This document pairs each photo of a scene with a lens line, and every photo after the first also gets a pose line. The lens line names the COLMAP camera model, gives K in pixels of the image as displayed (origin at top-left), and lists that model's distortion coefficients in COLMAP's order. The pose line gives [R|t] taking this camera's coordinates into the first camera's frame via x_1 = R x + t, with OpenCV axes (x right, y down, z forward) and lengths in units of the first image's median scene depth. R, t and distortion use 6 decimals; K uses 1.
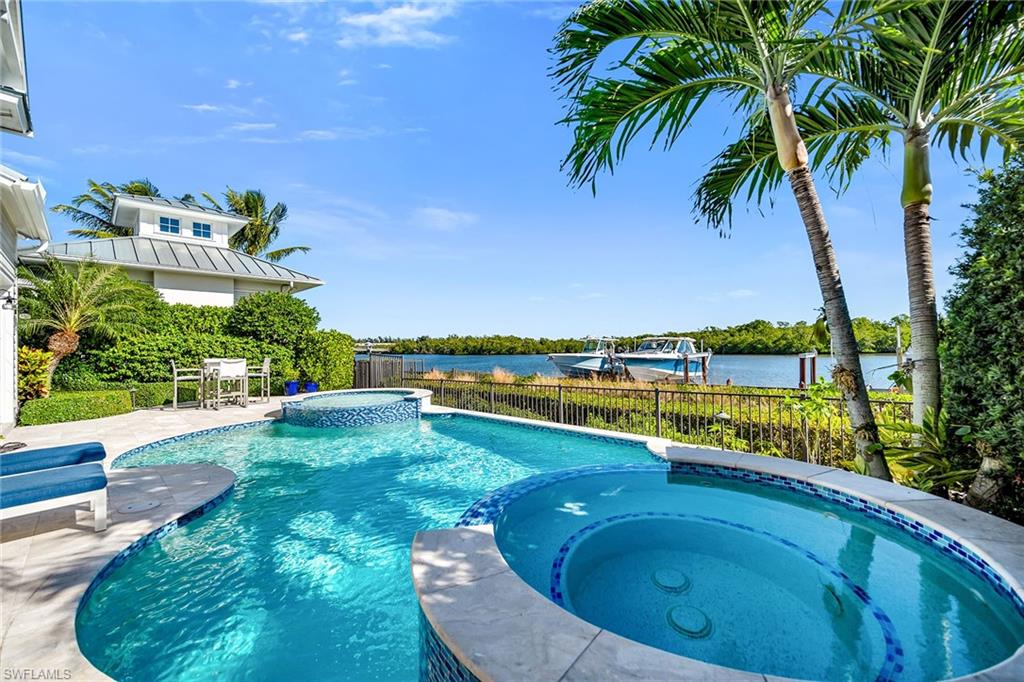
lens RADIAL K [[405.5, 0, 509.2], [0, 405.5, 348.8], [0, 0, 1]] dist [0.001171, -0.000169]
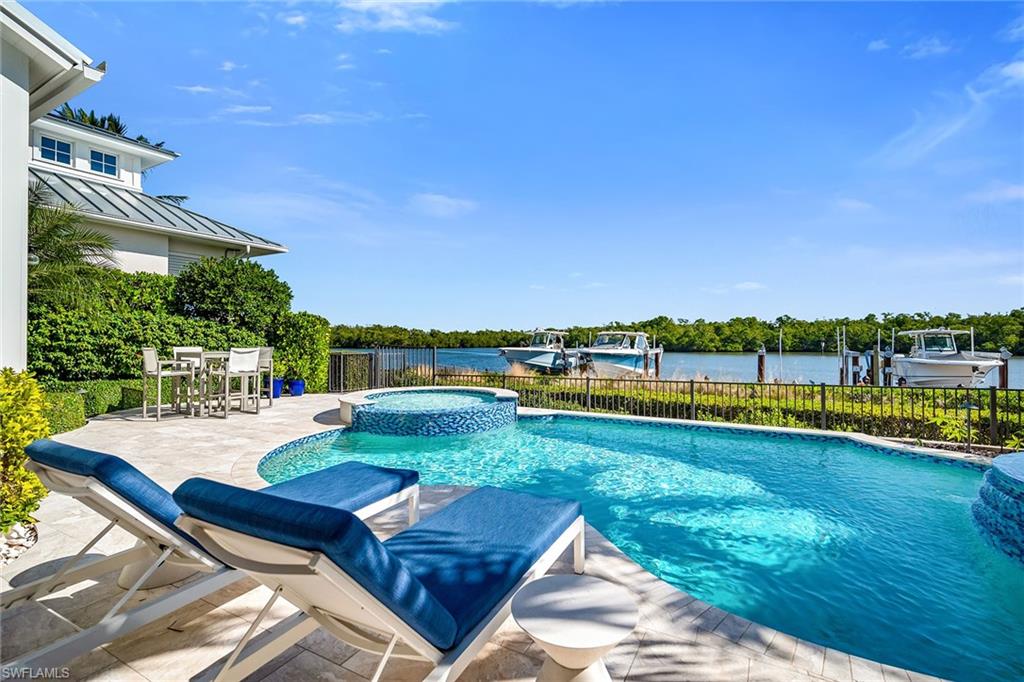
lens RADIAL K [[470.8, 0, 513.1], [0, 470.8, 335.7], [0, 0, 1]] dist [0.008213, -0.001290]
pose [[0.967201, 0.019304, 0.253278, -0.288865], [-0.015542, 0.999737, -0.016847, 0.007154], [-0.253536, 0.012357, 0.967247, 0.041556]]
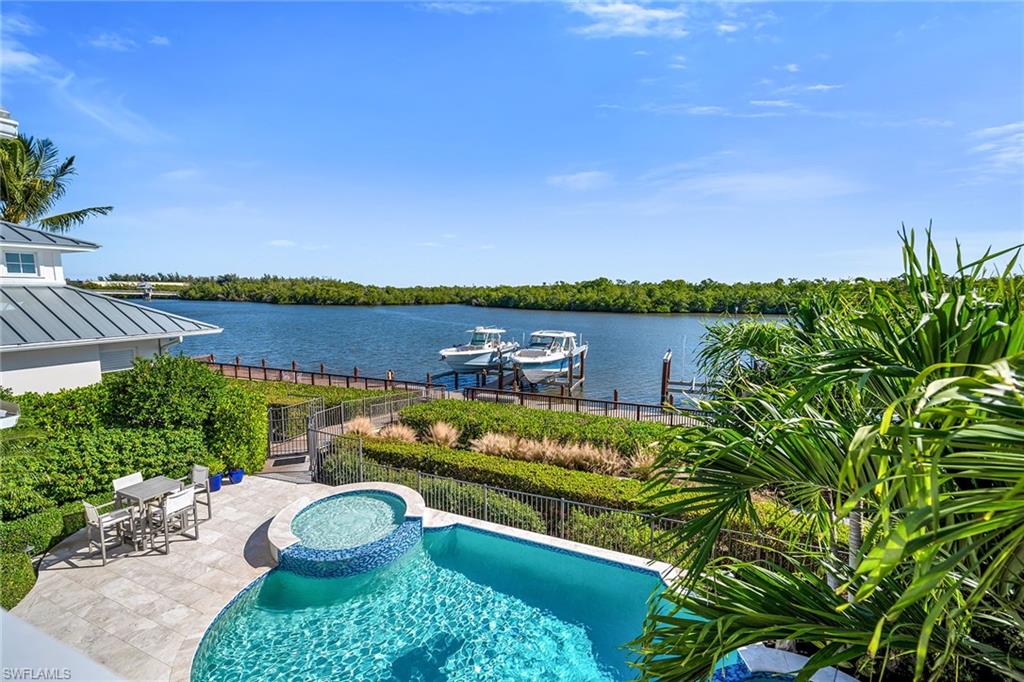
lens RADIAL K [[438.2, 0, 511.6], [0, 438.2, 347.3], [0, 0, 1]] dist [0.007410, -0.001924]
pose [[0.936194, -0.018058, 0.351021, -0.237587], [-0.022158, 0.993661, 0.110216, -0.256554], [-0.350786, -0.110962, 0.929858, -0.031651]]
